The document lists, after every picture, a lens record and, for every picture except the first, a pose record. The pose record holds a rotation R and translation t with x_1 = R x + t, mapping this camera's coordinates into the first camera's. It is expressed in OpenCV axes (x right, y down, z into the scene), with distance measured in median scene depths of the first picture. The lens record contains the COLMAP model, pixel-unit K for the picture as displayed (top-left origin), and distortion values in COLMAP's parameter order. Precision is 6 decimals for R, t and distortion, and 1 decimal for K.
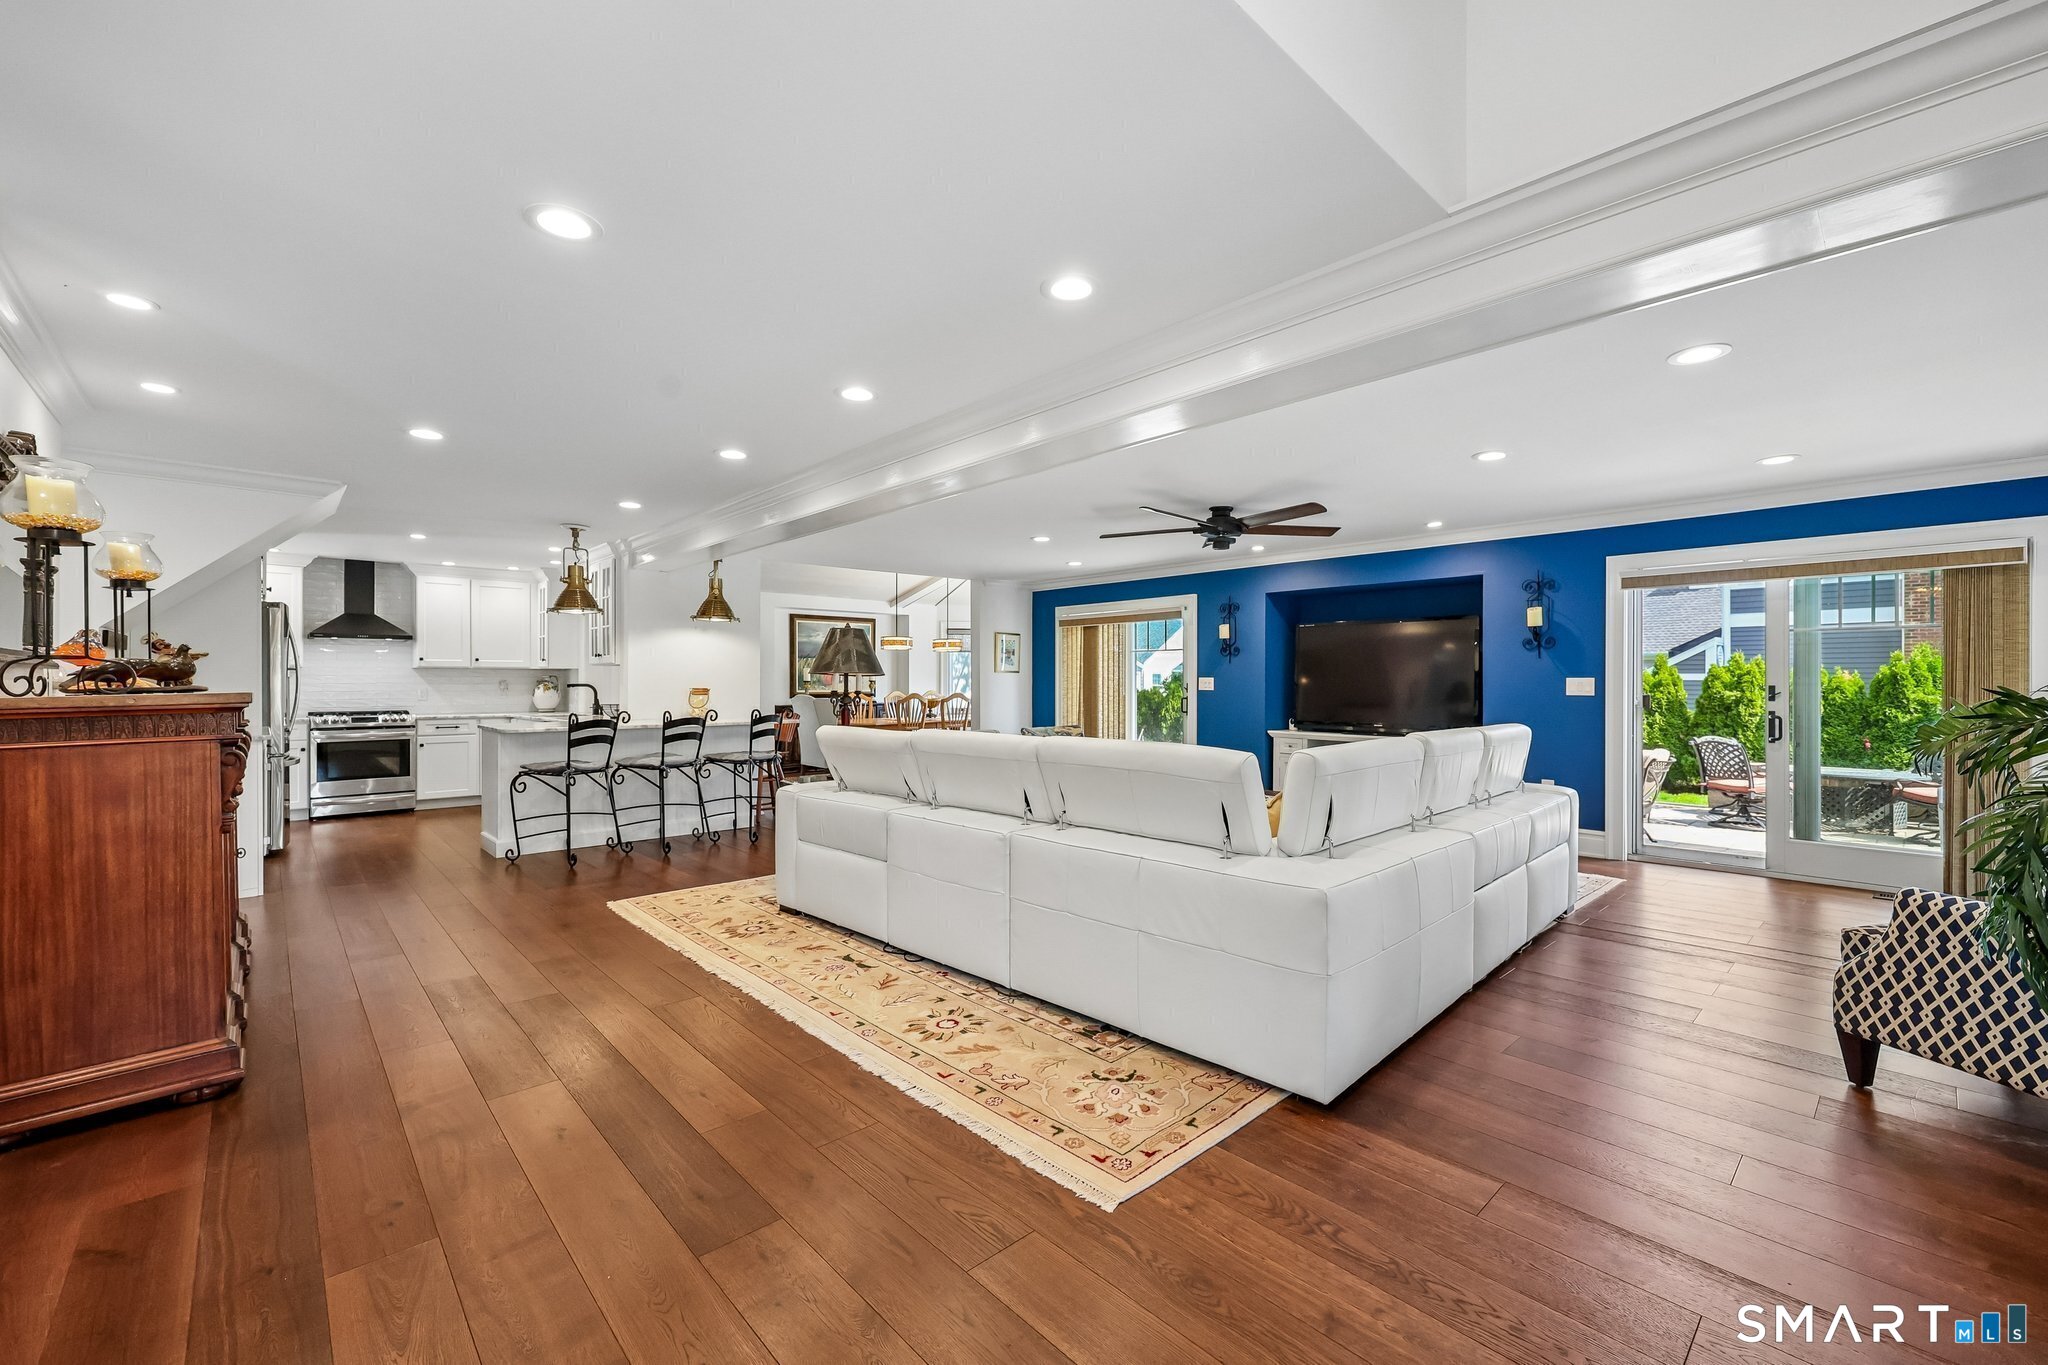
lens RADIAL K [[825.3, 0, 1038.4], [0, 825.3, 682.1], [0, 0, 1]] dist [0.000610, 0.000202]
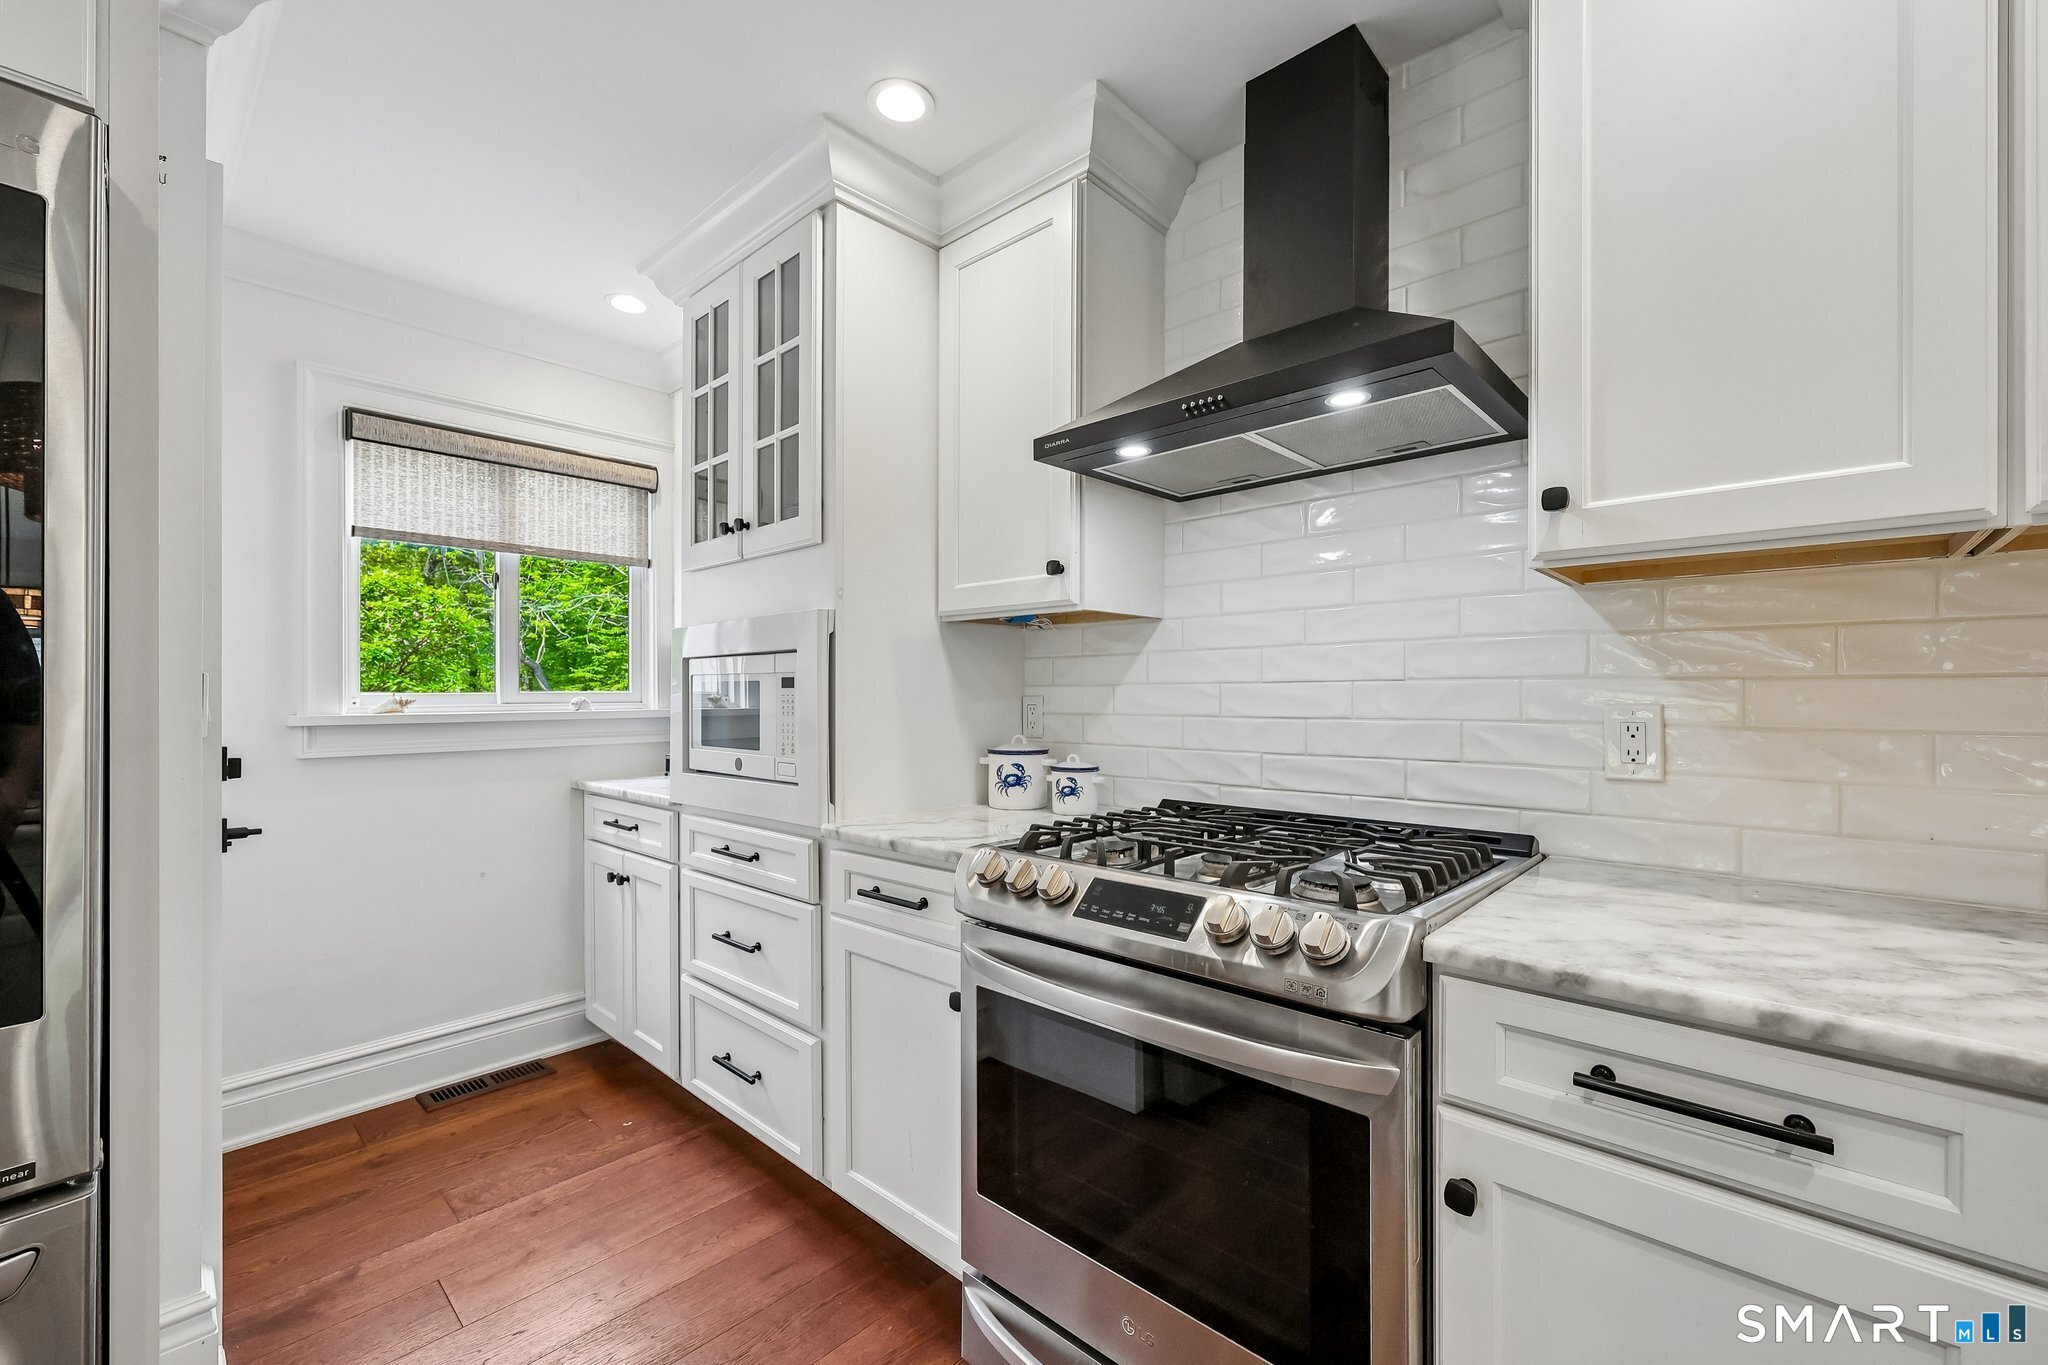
lens RADIAL K [[825.3, 0, 1042.4], [0, 825.3, 697.0], [0, 0, 1]] dist [0.000610, 0.000202]
pose [[0.075921, 0.006138, -0.997095, -0.651873], [0.000981, 0.999980, 0.006230, 0.004605], [0.997113, -0.001451, 0.075914, 0.956469]]
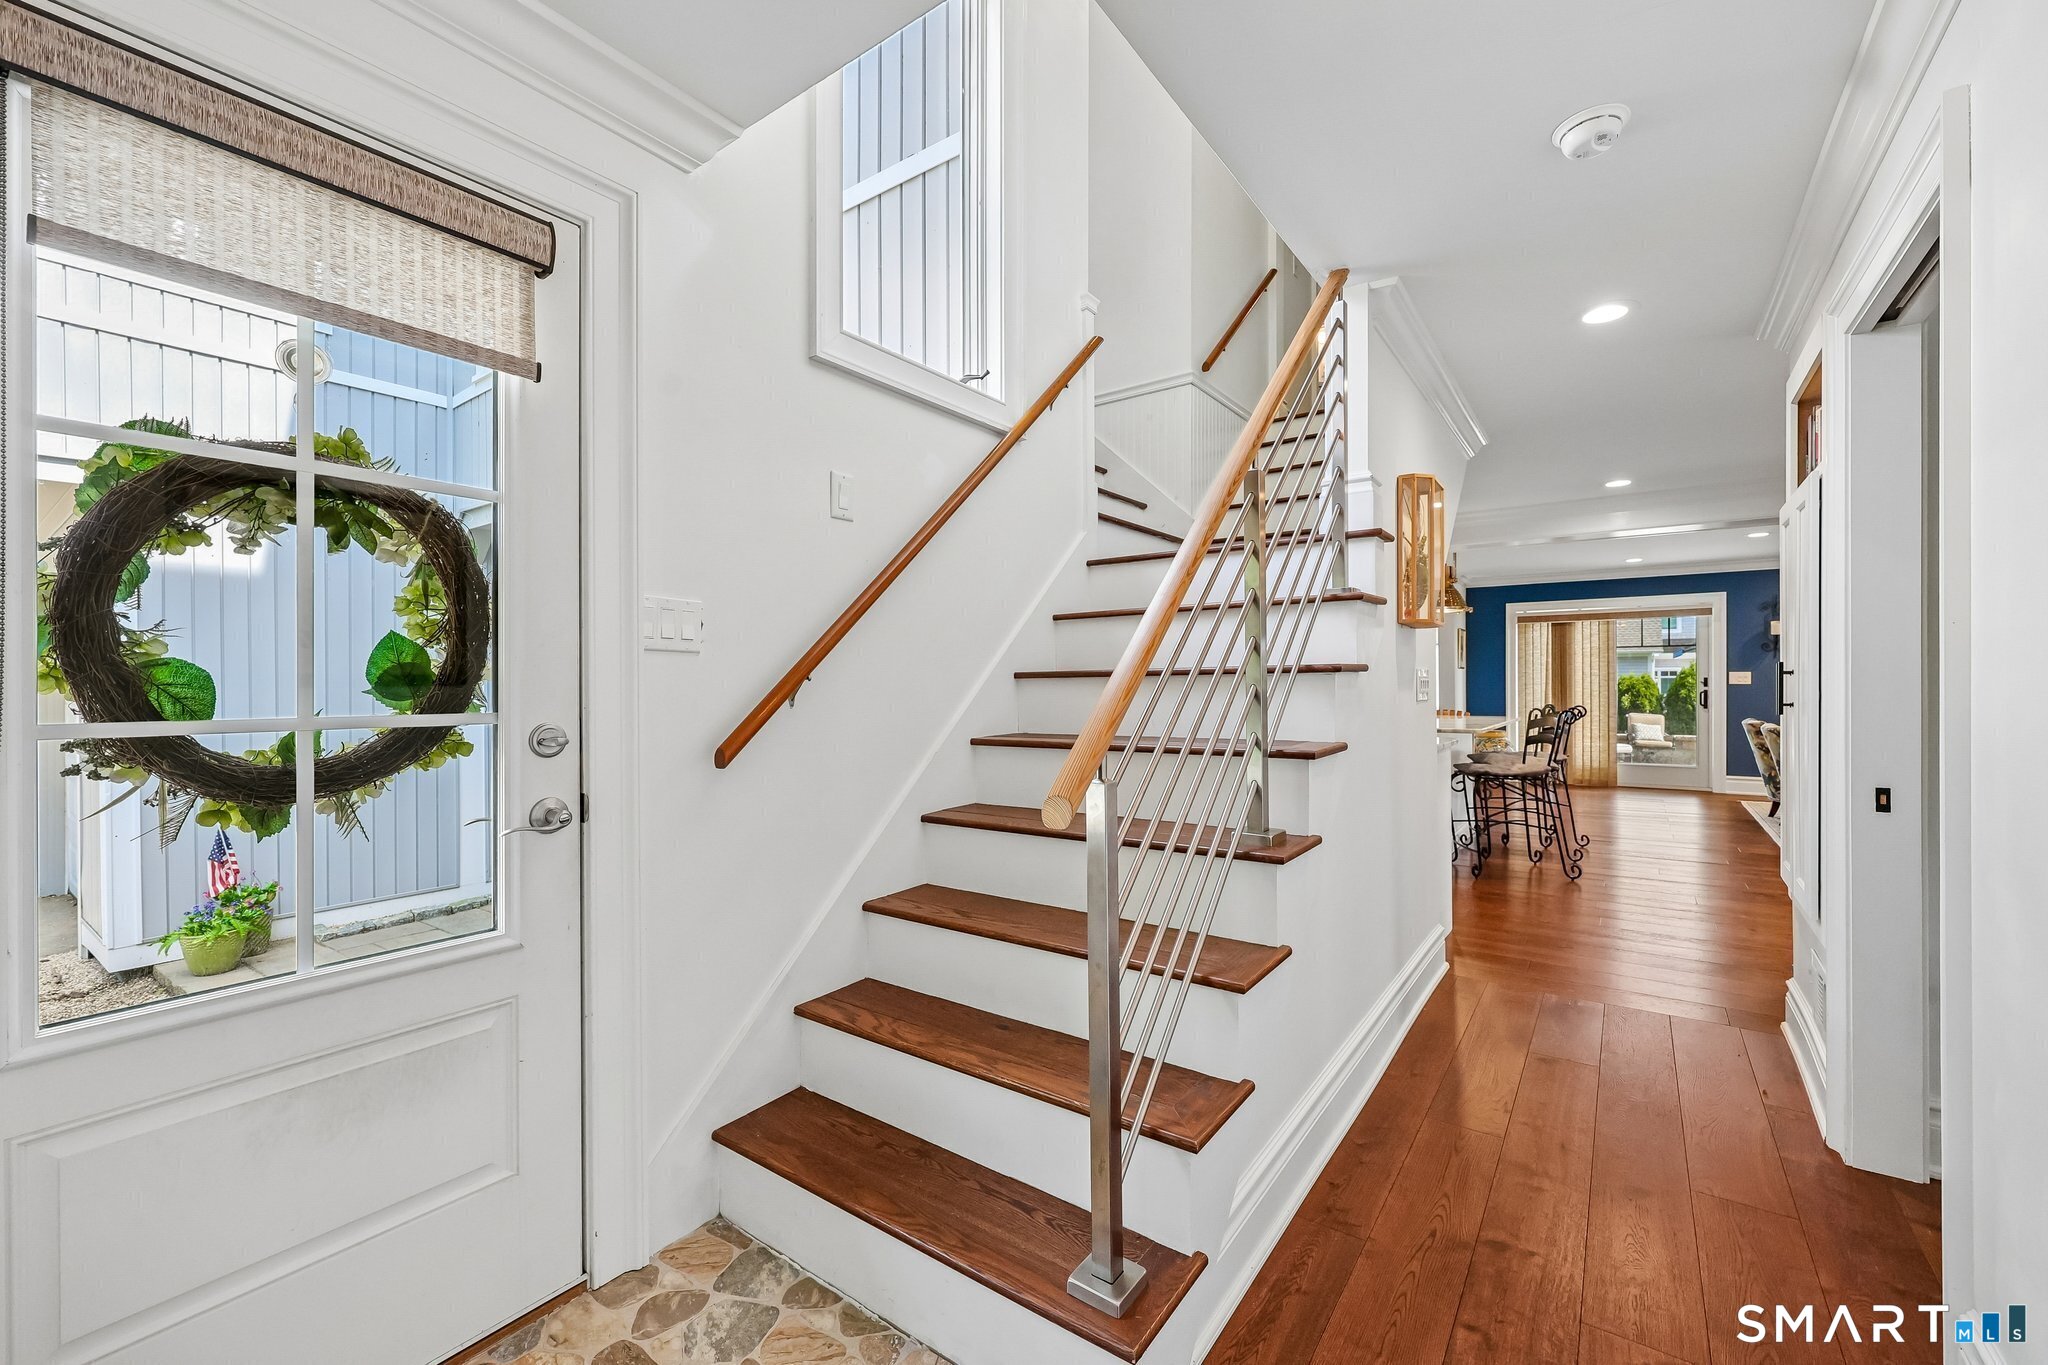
lens RADIAL K [[825.3, 0, 1029.3], [0, 825.3, 683.7], [0, 0, 1]] dist [0.000610, 0.000202]
pose [[0.982544, -0.005342, 0.185954, -0.931936], [0.004836, 0.999983, 0.003176, 0.001312], [-0.185968, -0.002221, 0.982553, 0.152816]]
